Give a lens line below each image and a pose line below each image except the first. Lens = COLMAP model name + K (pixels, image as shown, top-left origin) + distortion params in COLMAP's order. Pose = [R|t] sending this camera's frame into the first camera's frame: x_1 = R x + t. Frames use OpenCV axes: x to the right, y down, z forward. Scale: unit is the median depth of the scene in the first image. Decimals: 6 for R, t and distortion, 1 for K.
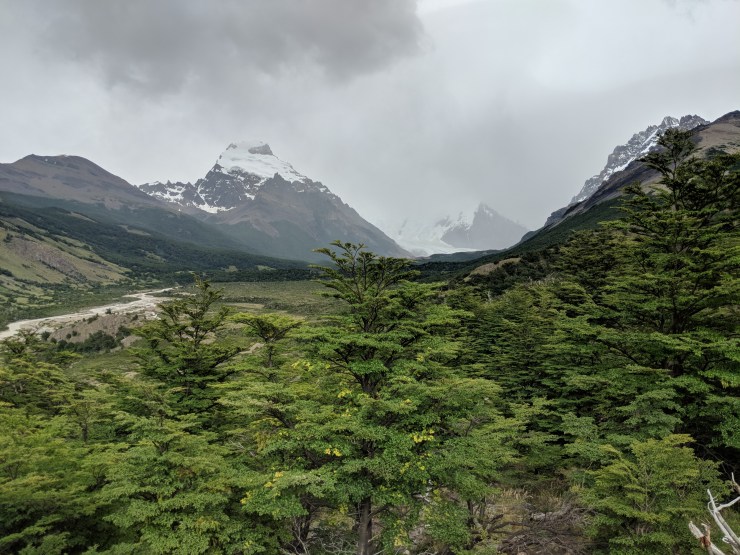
lens RADIAL K [[538.8, 0, 369.3], [0, 538.8, 293.8], [0, 0, 1]] dist [0.009169, -0.052597]
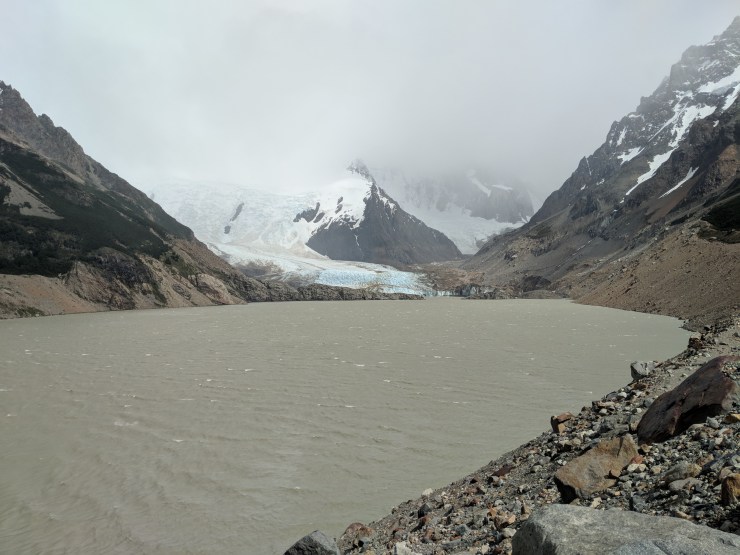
lens RADIAL K [[538.8, 0, 369.3], [0, 538.8, 293.8], [0, 0, 1]] dist [0.009169, -0.052597]
pose [[0.962165, 0.002123, 0.272459, 0.082150], [0.007198, 0.999423, -0.033209, -0.058718], [-0.272373, 0.033914, 0.961594, 0.814572]]
